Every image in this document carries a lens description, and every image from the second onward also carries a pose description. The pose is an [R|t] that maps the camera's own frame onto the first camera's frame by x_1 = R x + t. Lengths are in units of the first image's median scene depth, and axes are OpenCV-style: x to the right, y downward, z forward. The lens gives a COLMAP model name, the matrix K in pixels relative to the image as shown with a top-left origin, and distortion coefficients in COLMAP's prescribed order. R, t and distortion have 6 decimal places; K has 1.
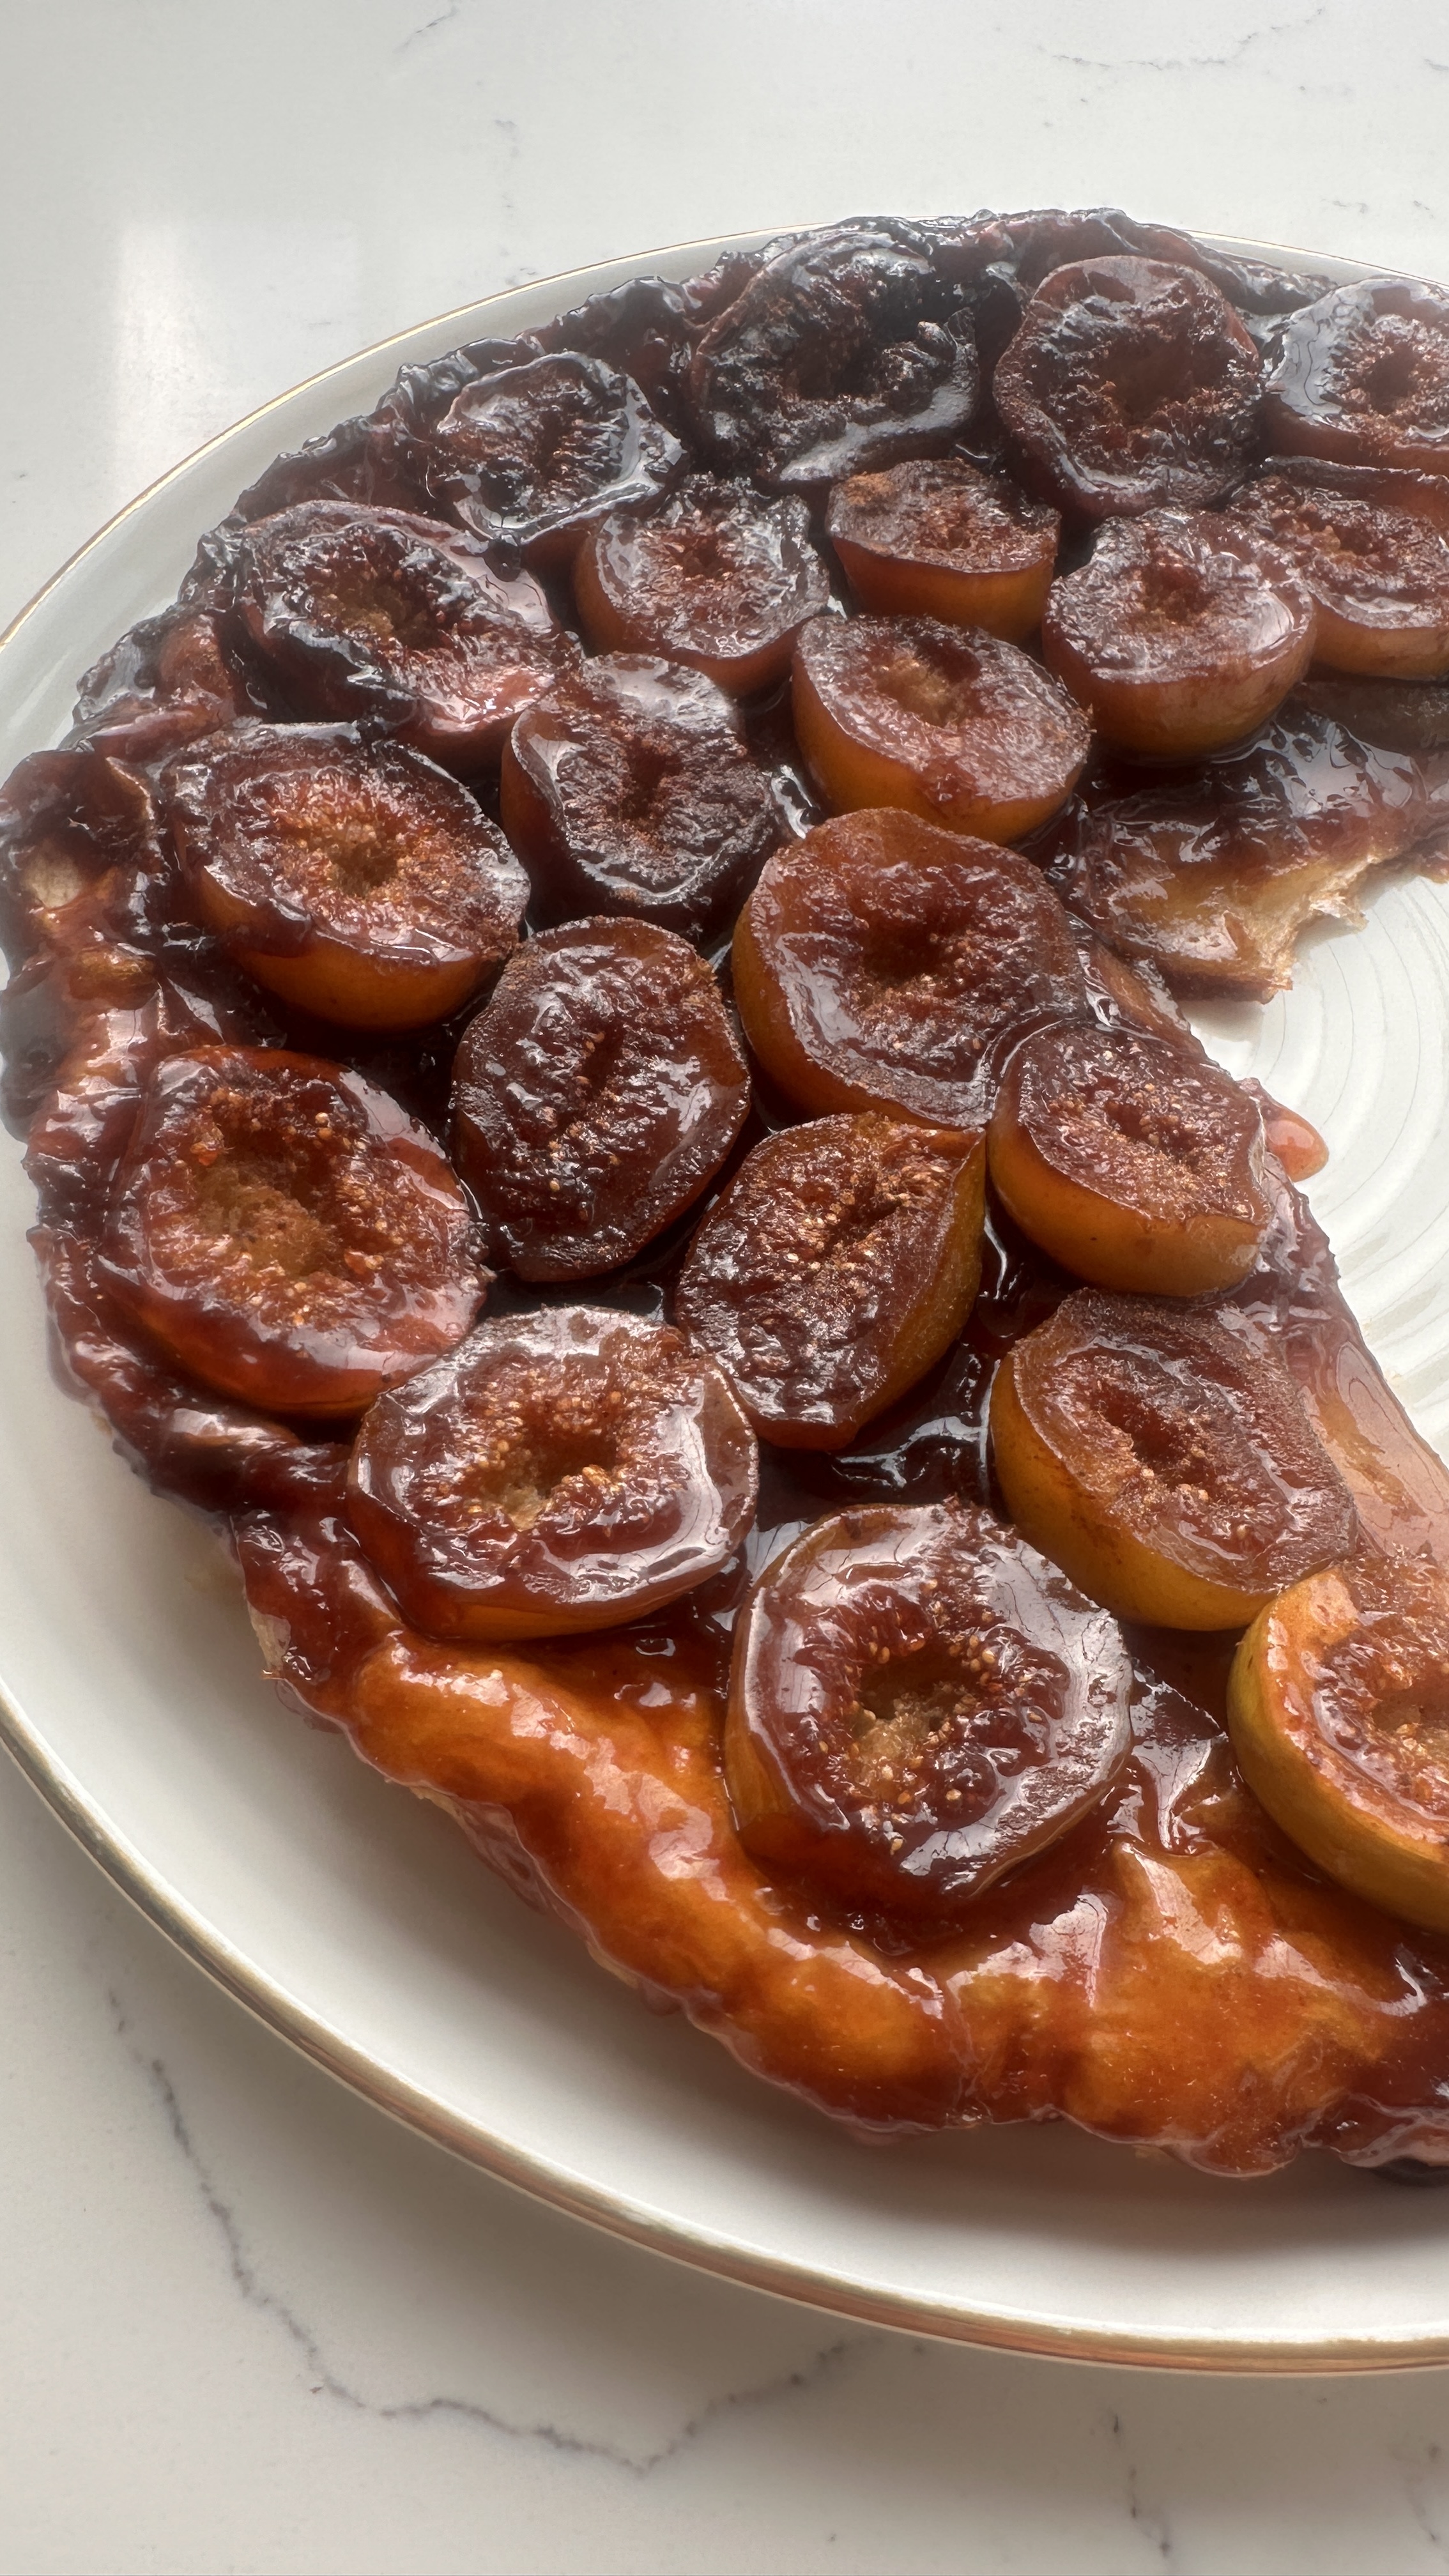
lens RADIAL K [[1800.5, 0, 713.5], [0, 1800.5, 1286.9], [0, 0, 1]] dist [-0.013627, -0.007800]
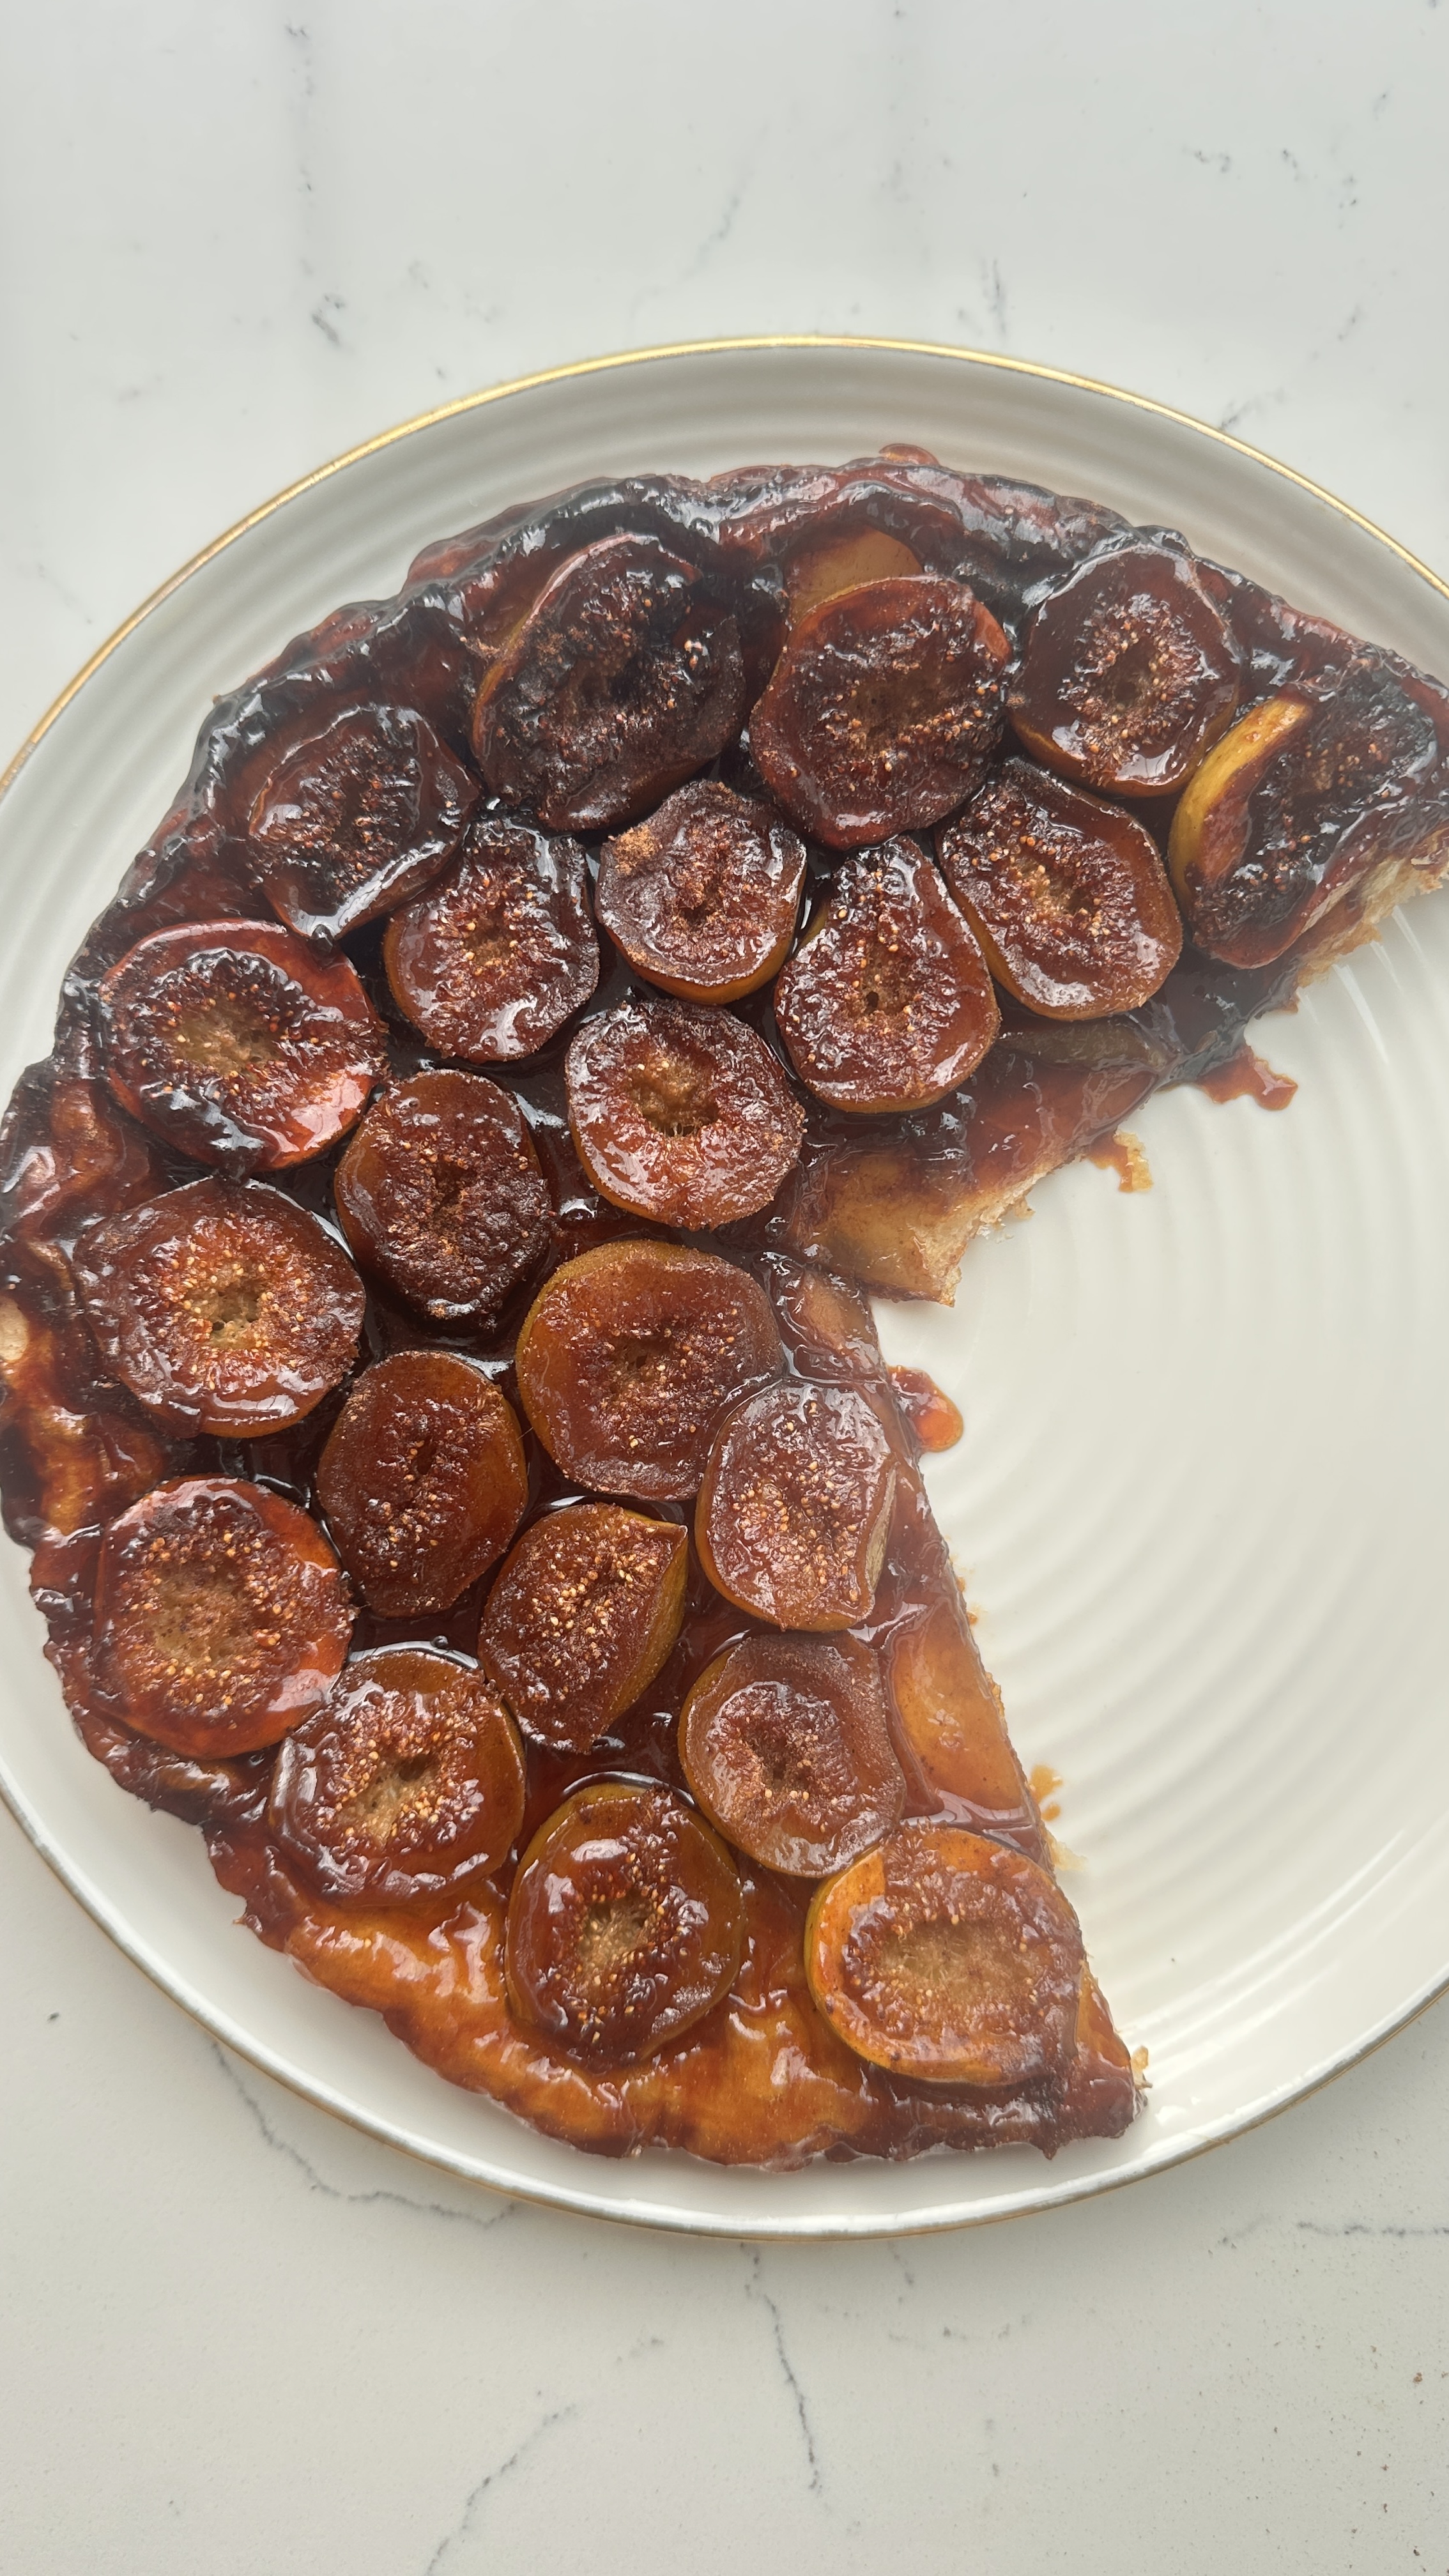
lens RADIAL K [[1800.5, 0, 733.3], [0, 1800.5, 1288.4], [0, 0, 1]] dist [-0.013627, -0.007800]
pose [[0.999994, -0.002150, 0.002765, 0.190129], [0.000577, 0.879735, 0.475464, -0.974952], [-0.003455, -0.475459, 0.879731, -0.185415]]
